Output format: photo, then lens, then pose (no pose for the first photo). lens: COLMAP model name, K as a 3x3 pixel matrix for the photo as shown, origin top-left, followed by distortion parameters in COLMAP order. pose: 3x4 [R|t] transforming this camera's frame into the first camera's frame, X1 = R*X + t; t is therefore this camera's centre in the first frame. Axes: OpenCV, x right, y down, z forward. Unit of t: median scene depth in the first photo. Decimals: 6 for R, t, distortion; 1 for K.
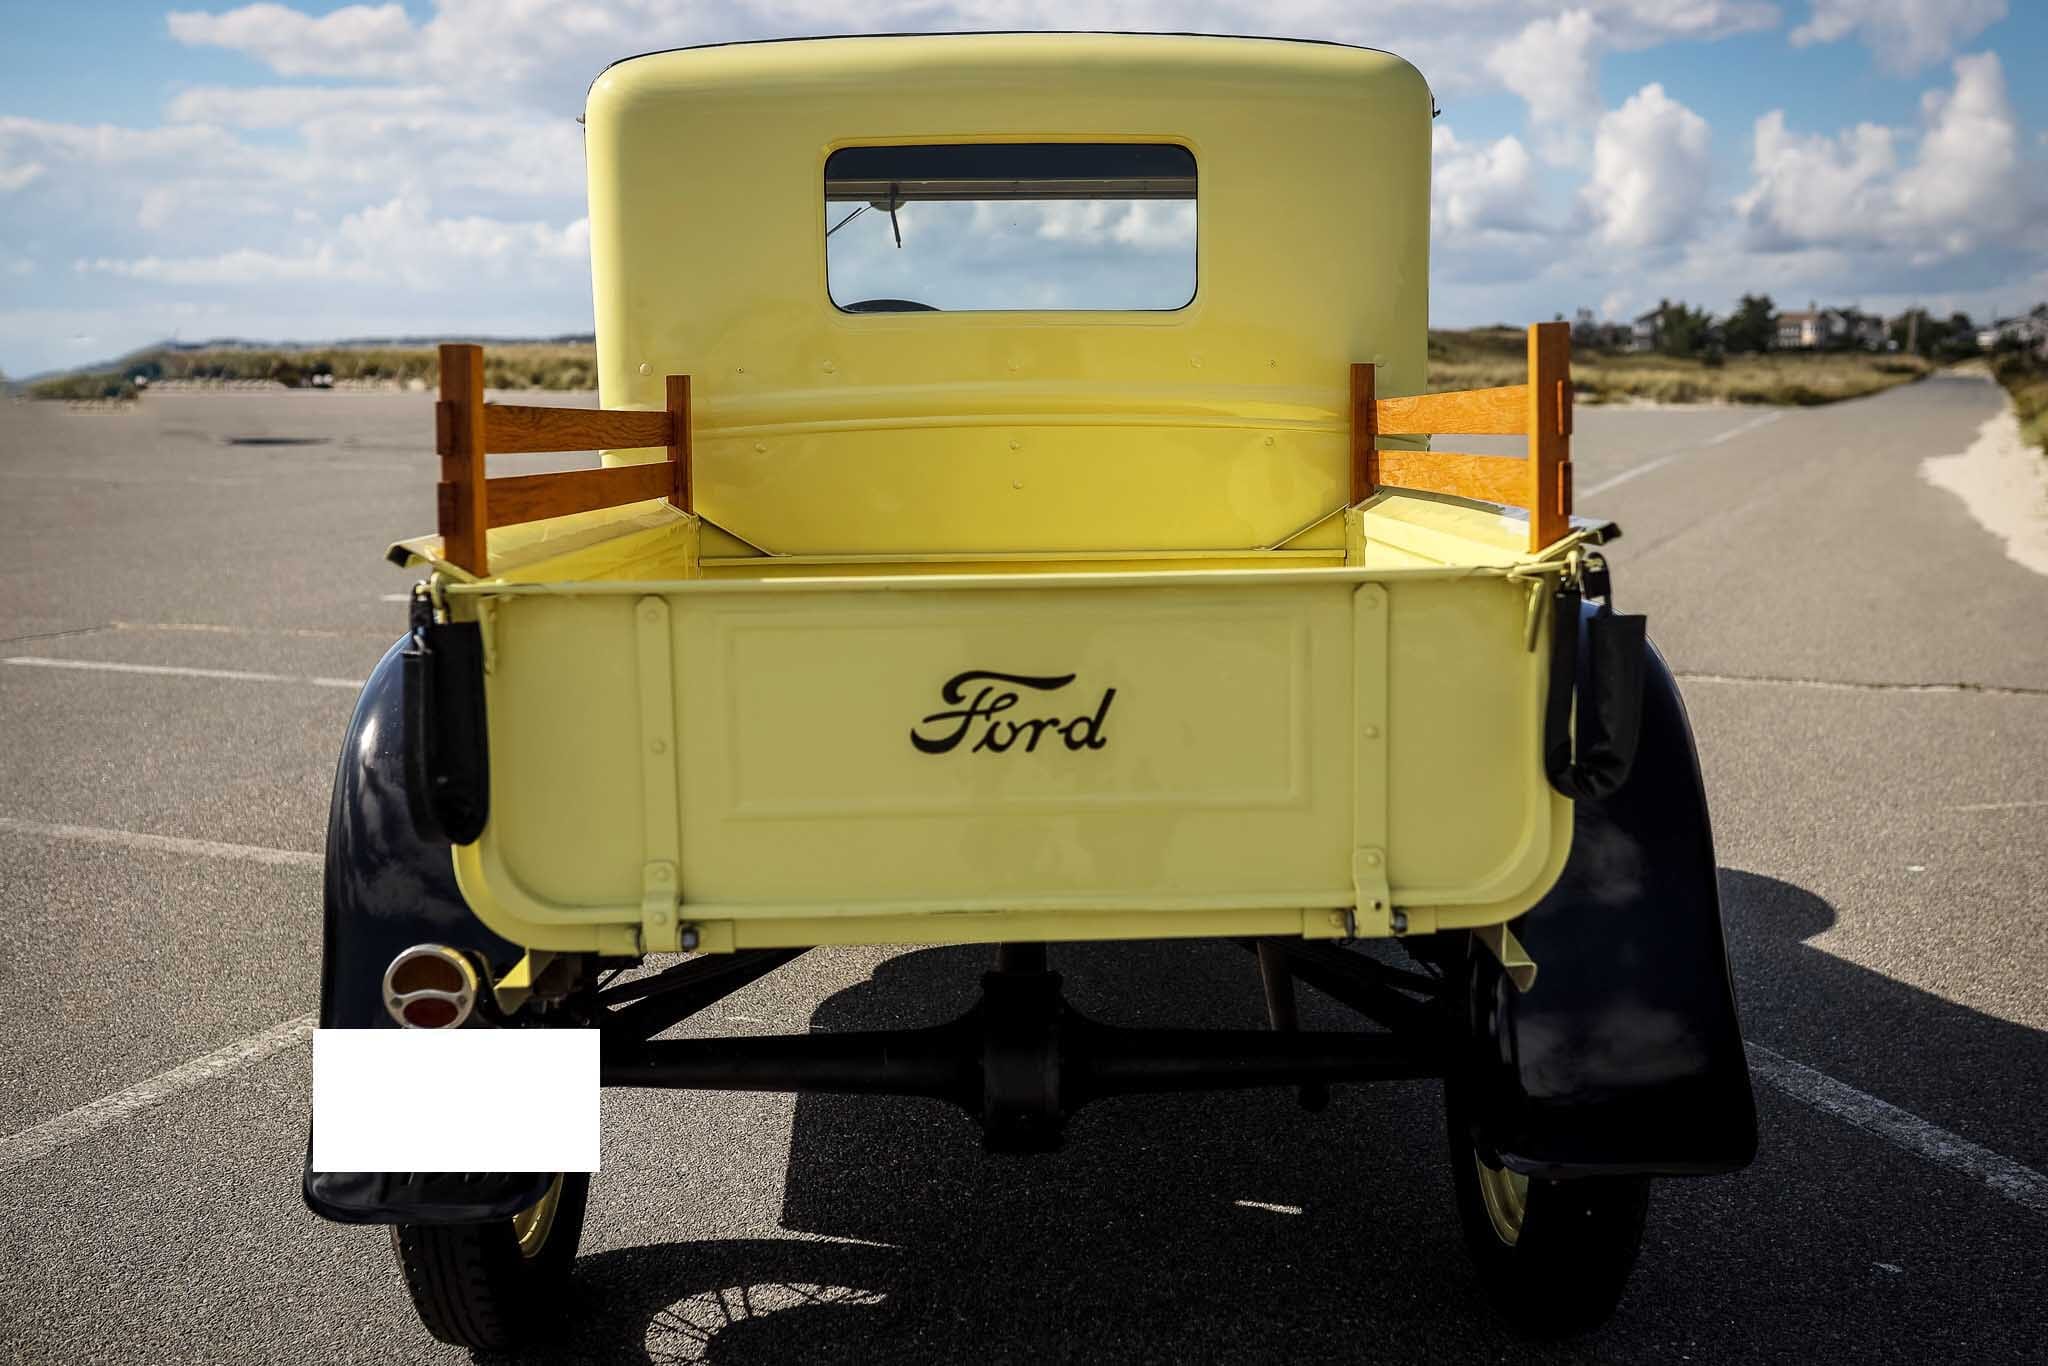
lens RADIAL K [[2253.0, 0, 1082.7], [0, 2253.0, 690.7], [0, 0, 1]] dist [-0.017282, 0.000000]
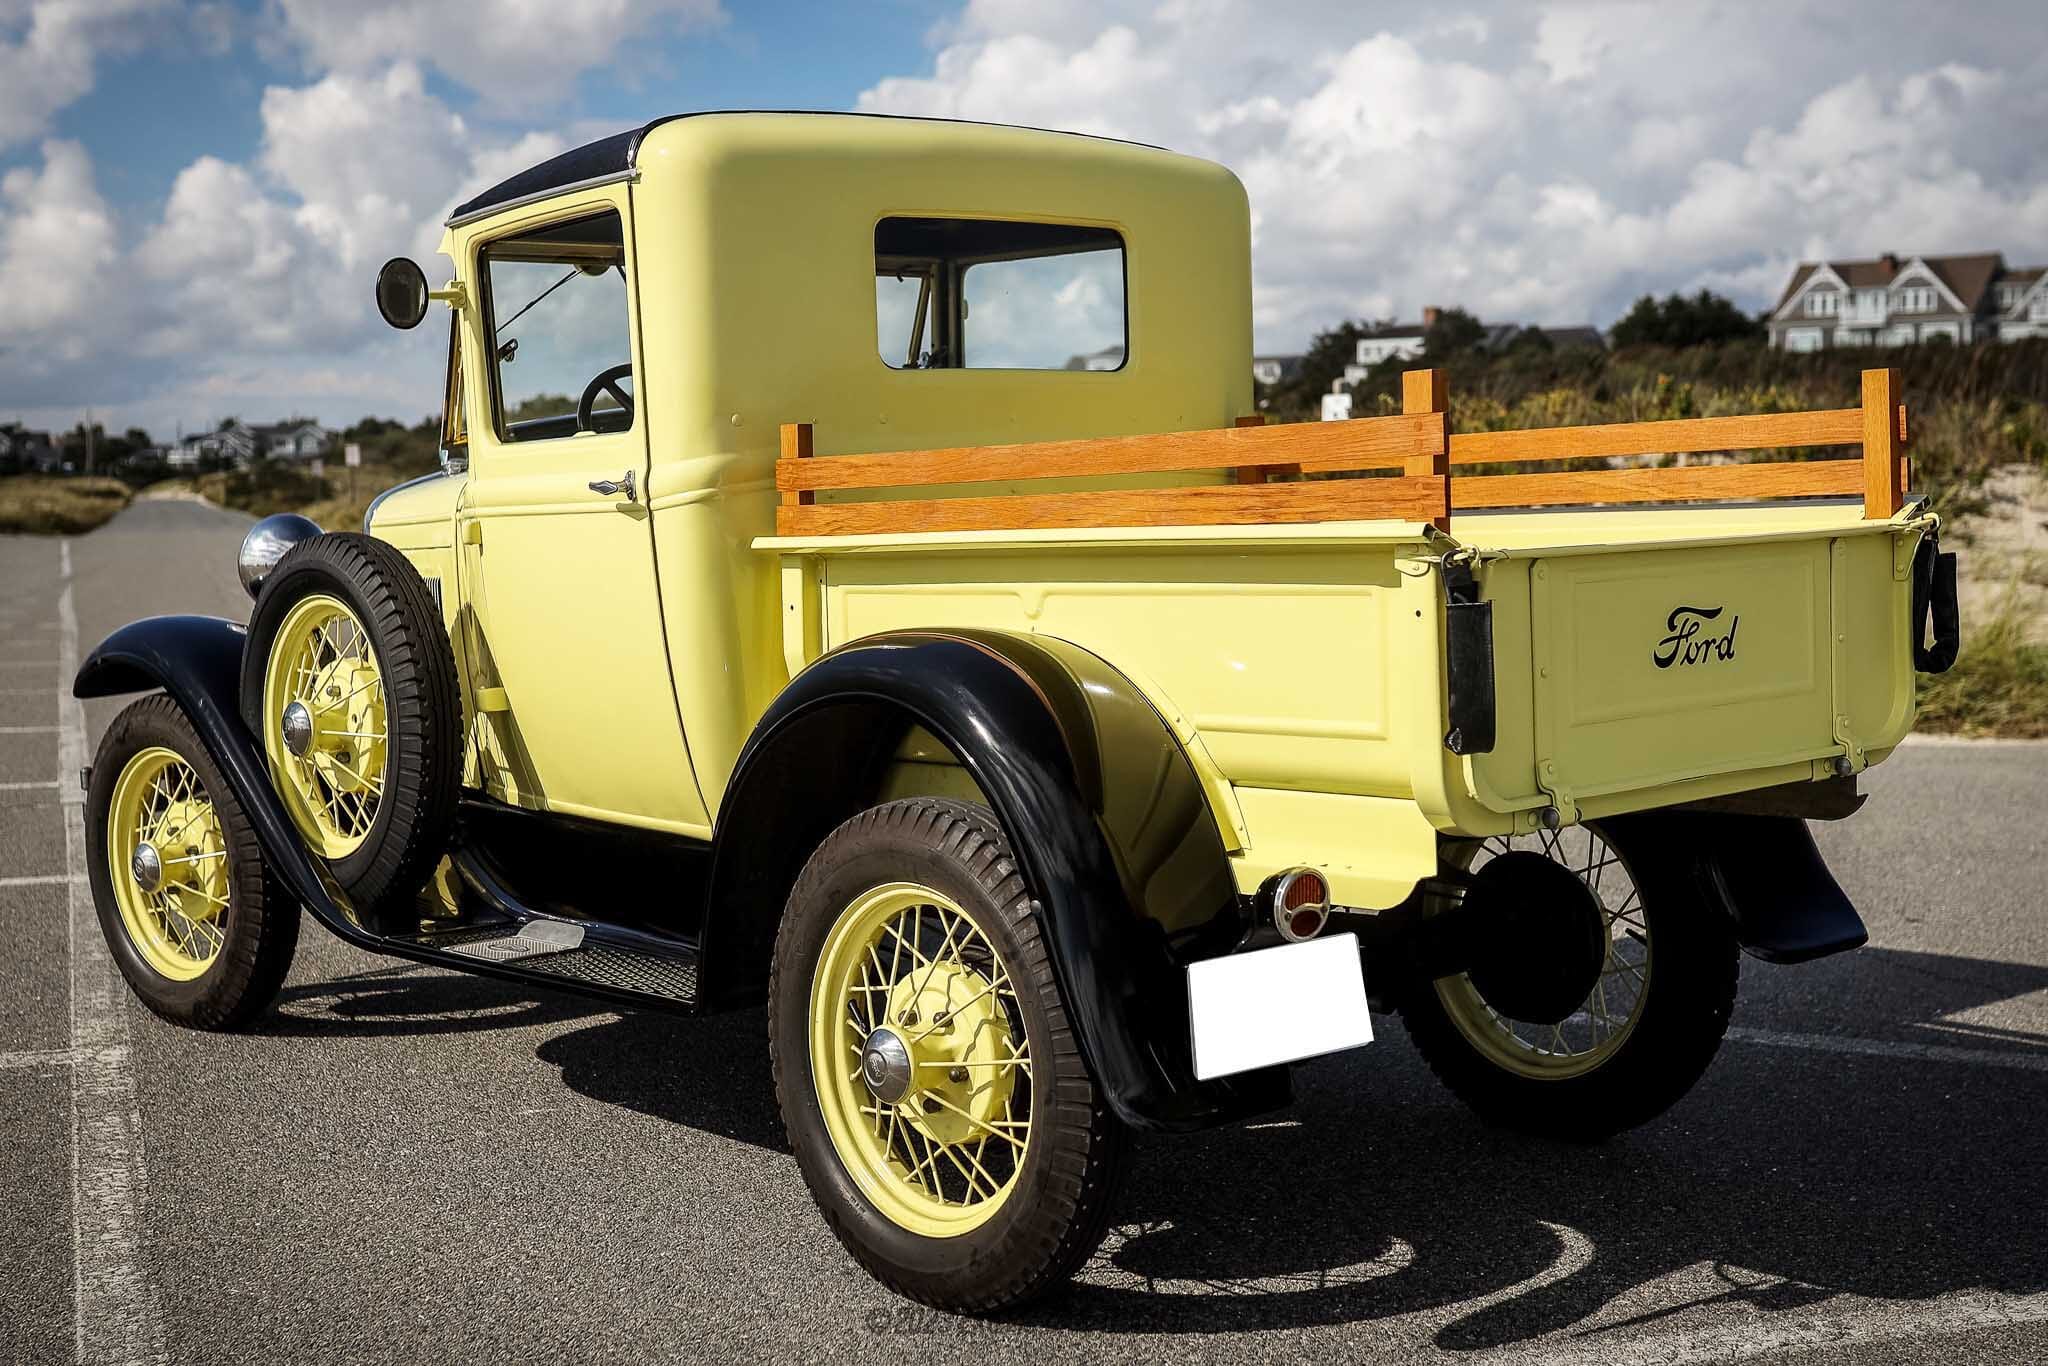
lens RADIAL K [[2667.0, 0, 1031.3], [0, 2667.0, 675.4], [0, 0, 1]] dist [-0.010148, 0.000000]
pose [[0.768353, -0.056432, 0.637534, -1.419296], [0.103600, 0.993935, -0.036878, 0.052787], [-0.631586, 0.094384, 0.769539, -0.022554]]
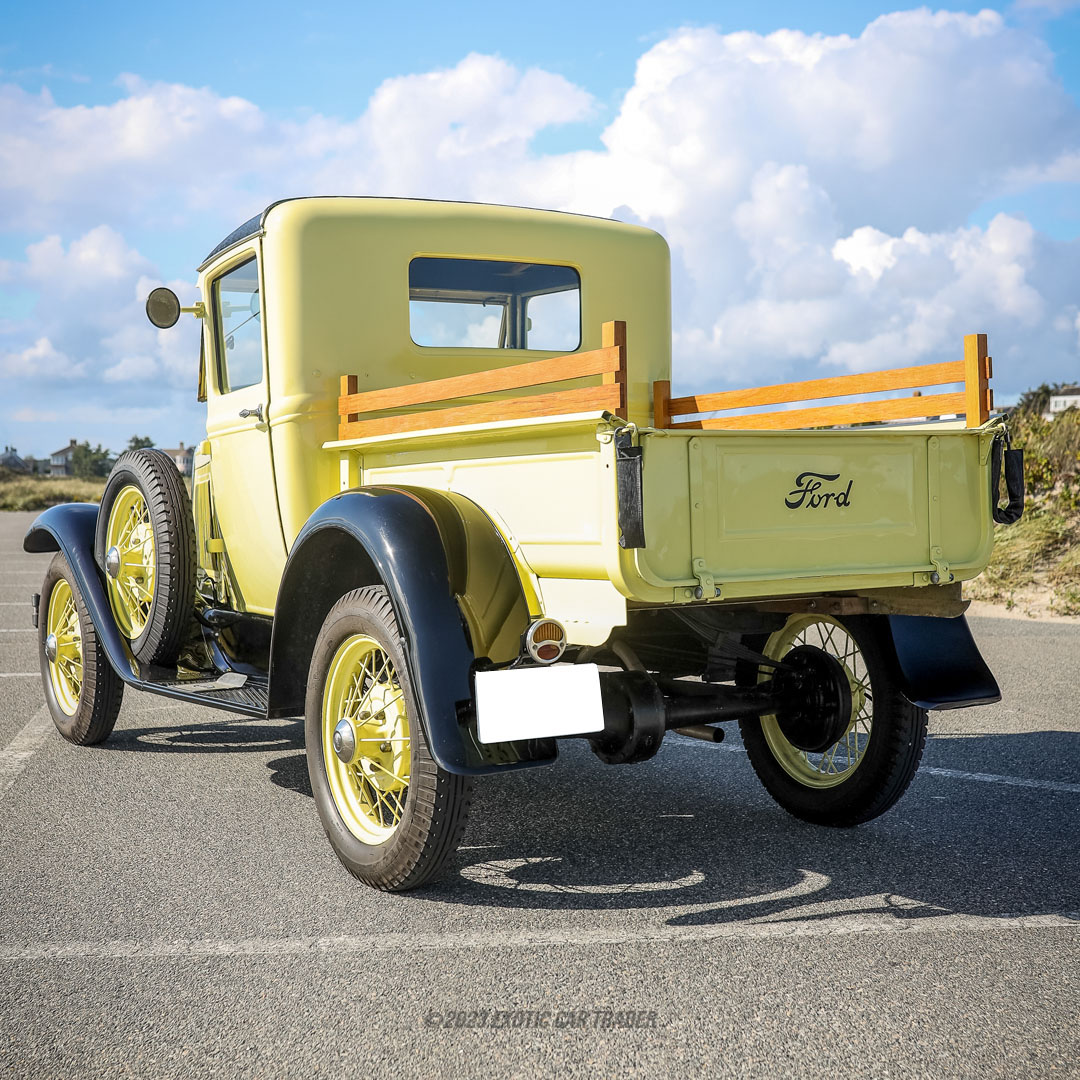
lens RADIAL K [[1702.9, 0, 546.0], [0, 1702.9, 542.7], [0, 0, 1]] dist [-0.019766, 0.000000]
pose [[0.865821, -0.018906, 0.499996, -1.146815], [0.074663, 0.992980, -0.091743, 0.201864], [-0.494752, 0.116764, 0.861154, -0.359195]]
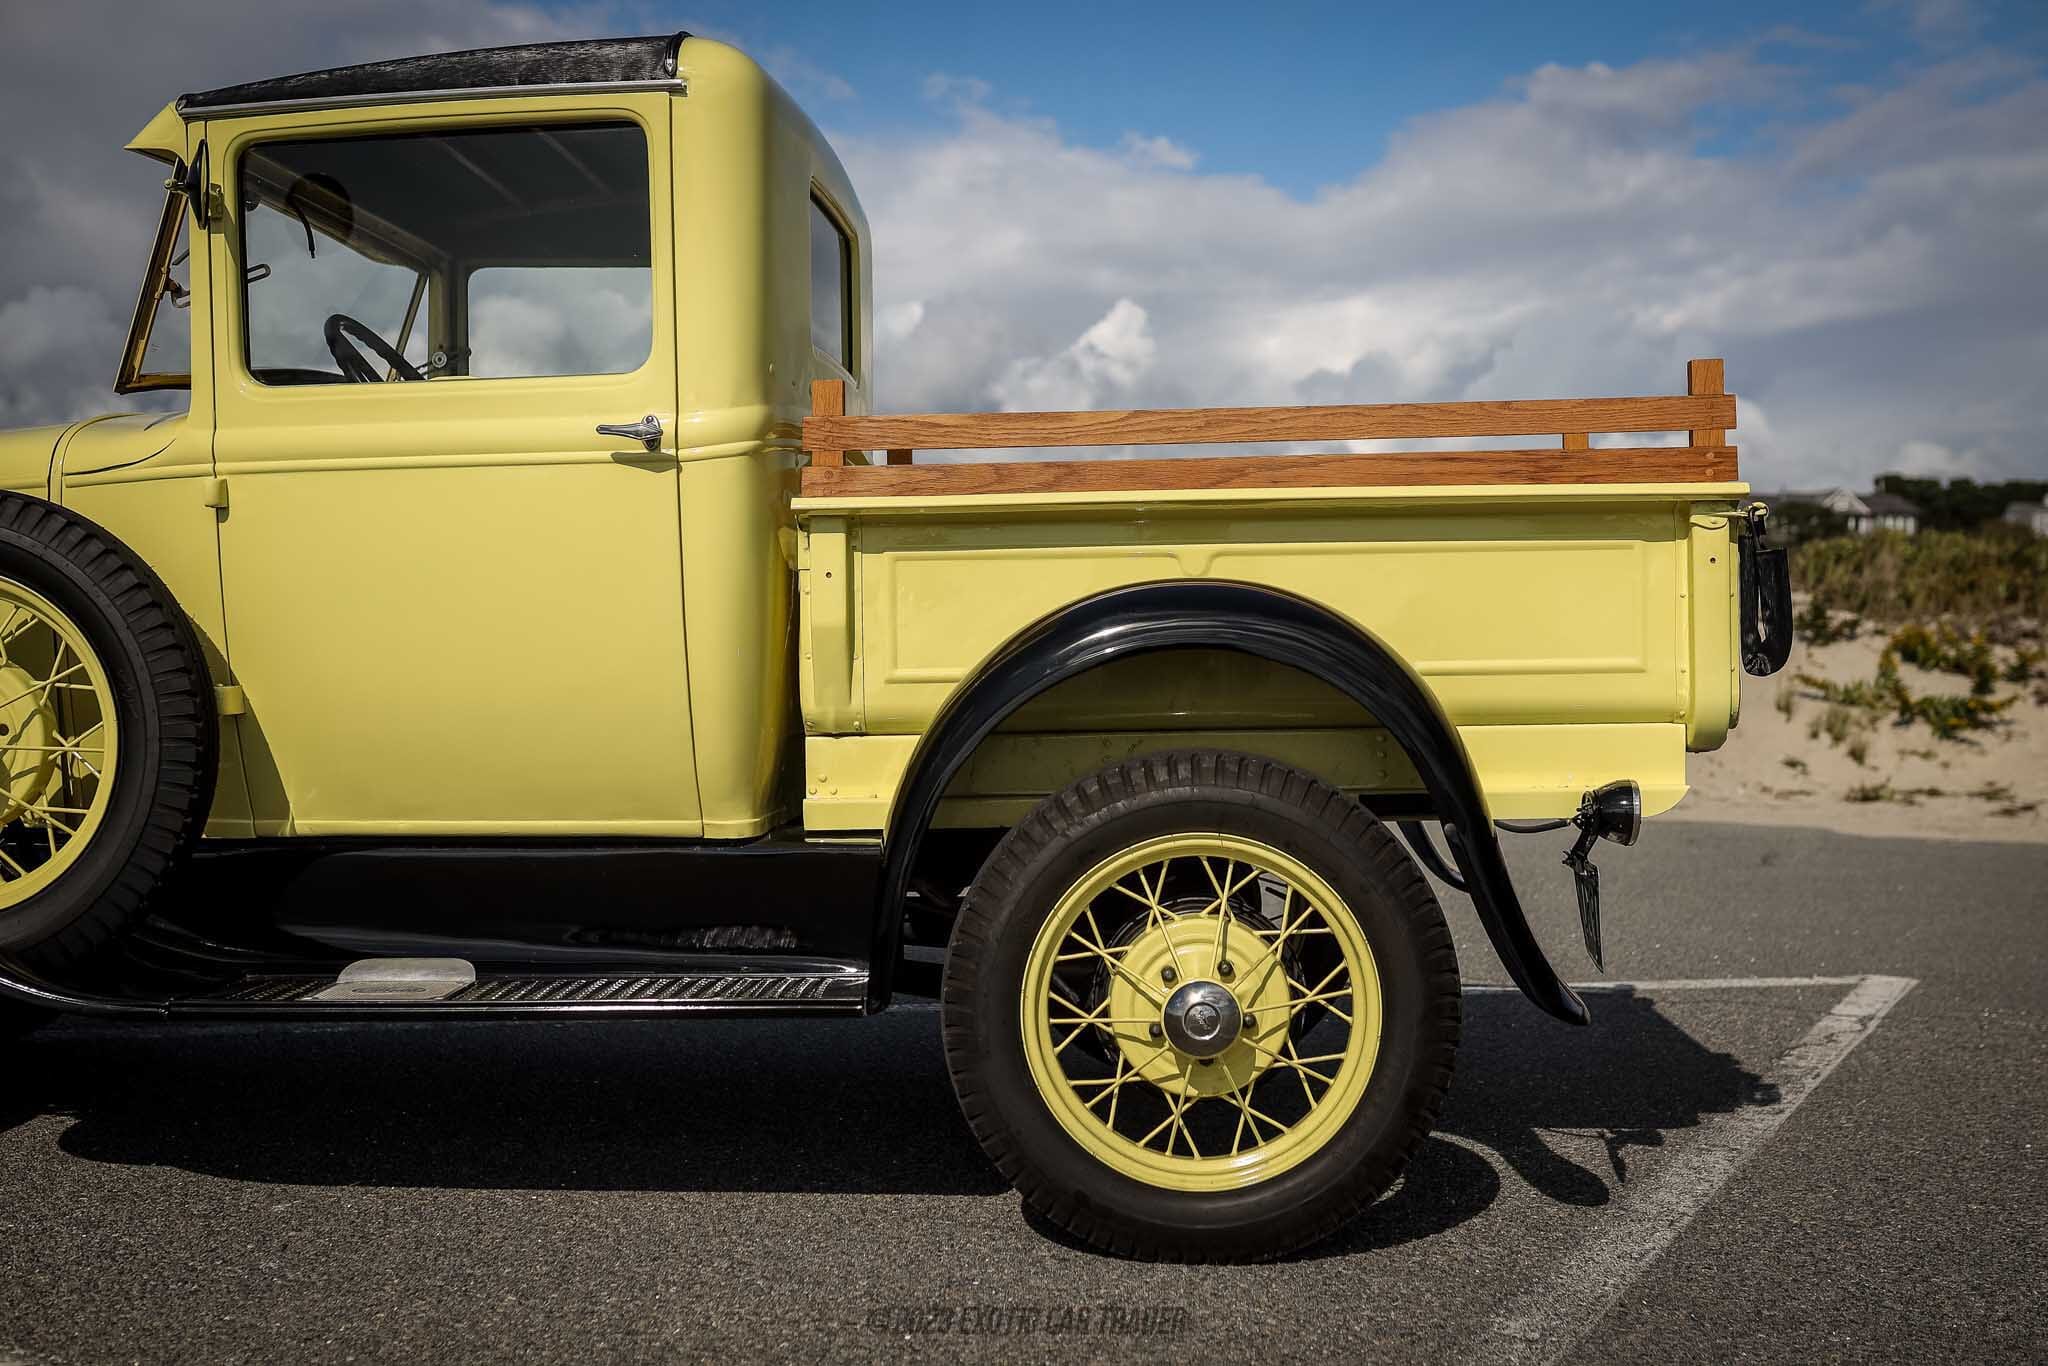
lens RADIAL K [[2147.6, 0, 985.6], [0, 2147.6, 698.9], [0, 0, 1]] dist [-0.056751, 0.000000]
pose [[0.075567, -0.008928, 0.997101, -1.764593], [0.134688, 0.990887, -0.001335, 0.013088], [-0.988003, 0.134398, 0.076080, 1.395010]]
